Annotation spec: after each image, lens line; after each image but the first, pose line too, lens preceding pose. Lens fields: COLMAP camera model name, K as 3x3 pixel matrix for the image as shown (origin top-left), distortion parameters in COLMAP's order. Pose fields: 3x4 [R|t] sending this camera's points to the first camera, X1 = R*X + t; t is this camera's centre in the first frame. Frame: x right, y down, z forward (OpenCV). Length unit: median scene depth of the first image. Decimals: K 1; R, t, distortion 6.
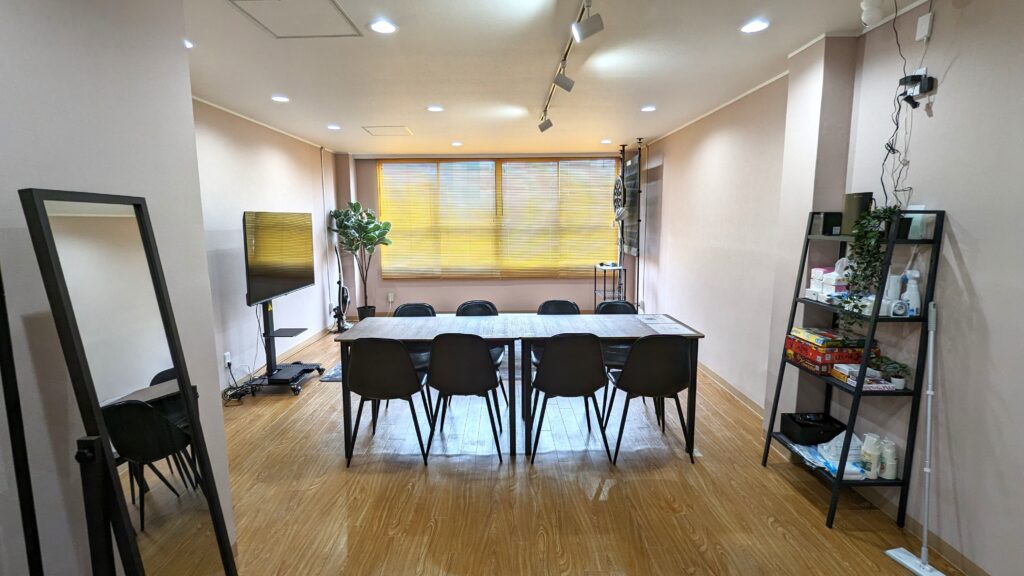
lens RADIAL K [[487.4, 0, 512.0], [0, 487.4, 288.0], [0, 0, 1]] dist [-0.000570, 0.000001]
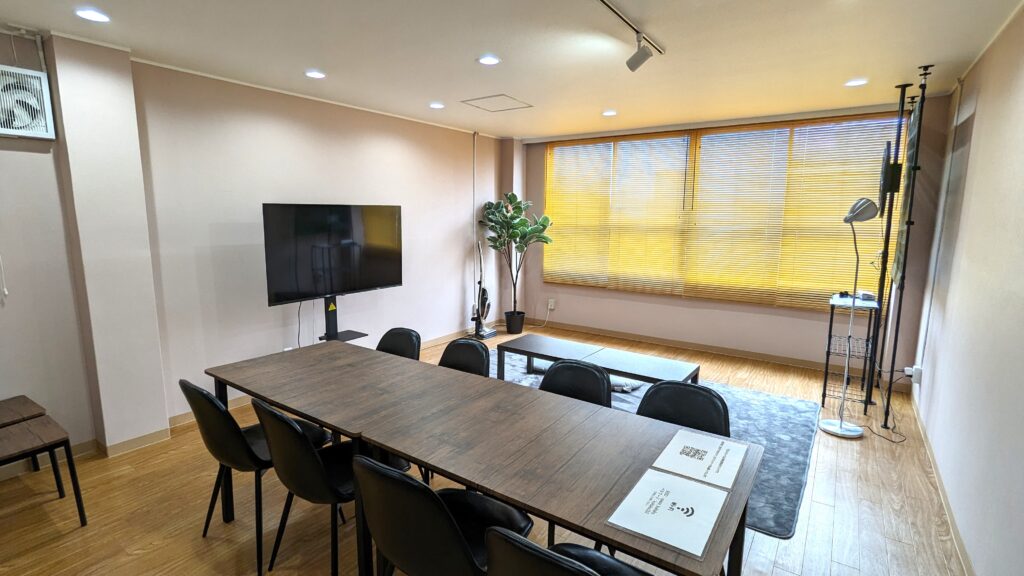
lens RADIAL K [[487.4, 0, 512.0], [0, 487.4, 288.0], [0, 0, 1]] dist [-0.000570, 0.000001]
pose [[0.813449, 0.101925, -0.572636, 0.198242], [-0.094255, 0.994613, 0.043142, -0.043109], [0.573948, 0.018880, 0.818674, 0.278568]]
